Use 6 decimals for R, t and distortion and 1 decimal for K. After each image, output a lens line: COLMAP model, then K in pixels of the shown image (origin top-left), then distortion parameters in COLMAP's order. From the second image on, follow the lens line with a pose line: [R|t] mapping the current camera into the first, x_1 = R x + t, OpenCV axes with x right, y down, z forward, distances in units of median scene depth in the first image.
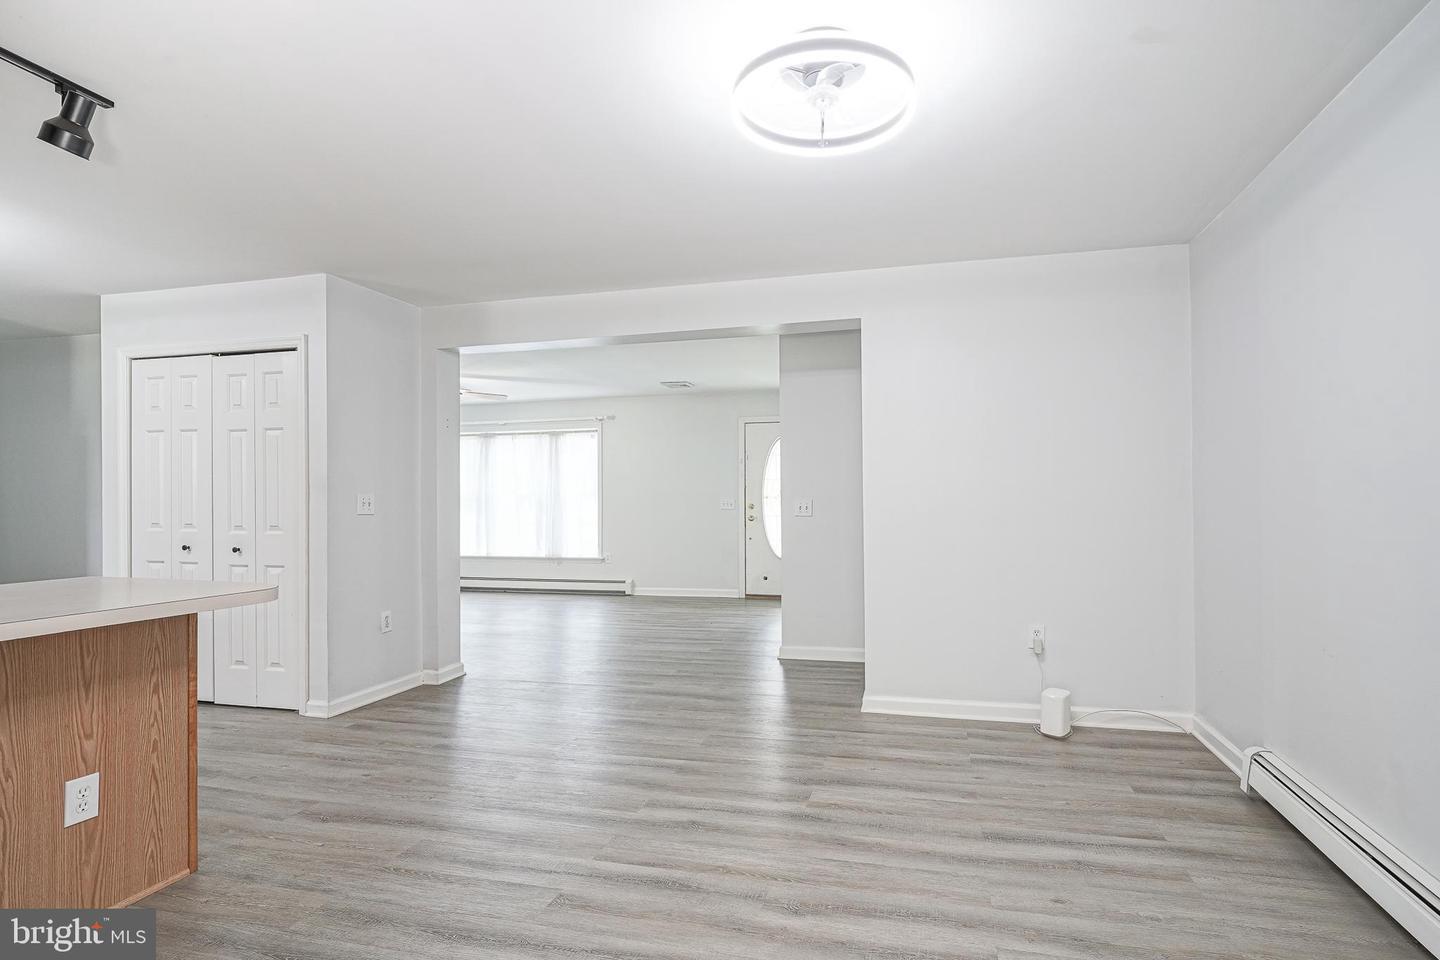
lens RADIAL K [[704.8, 0, 724.6], [0, 704.8, 484.3], [0, 0, 1]] dist [-0.004382, 0.000460]
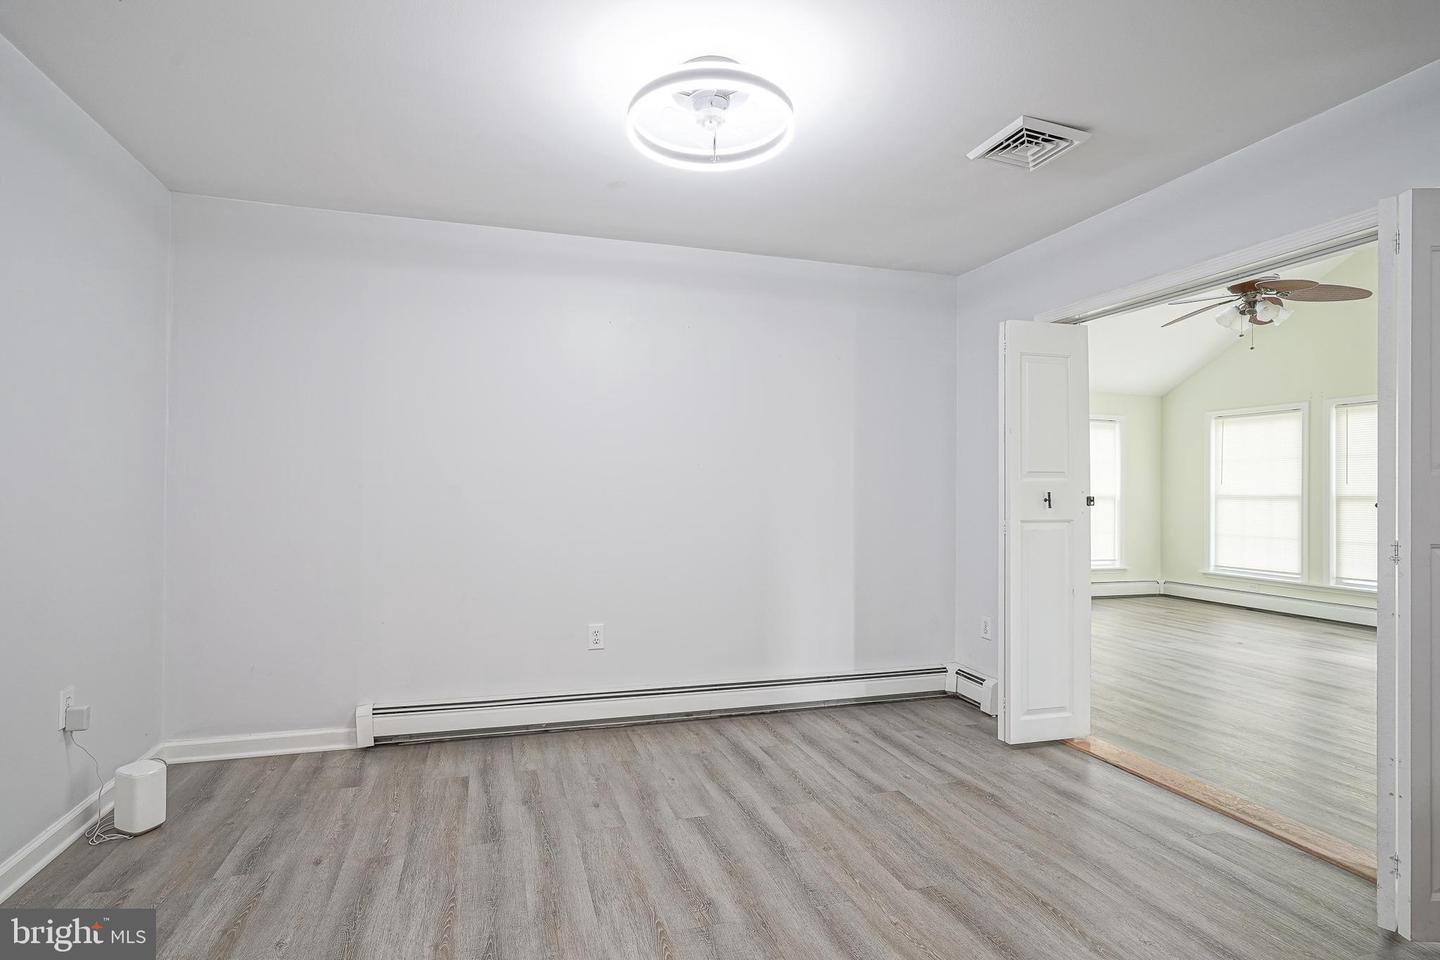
lens RADIAL K [[704.8, 0, 724.6], [0, 704.8, 484.3], [0, 0, 1]] dist [-0.004382, 0.000460]
pose [[-0.536390, 0.008321, 0.843929, -0.659454], [-0.020410, 0.999531, -0.022828, 0.015178], [-0.843724, -0.029469, -0.535968, 1.302600]]
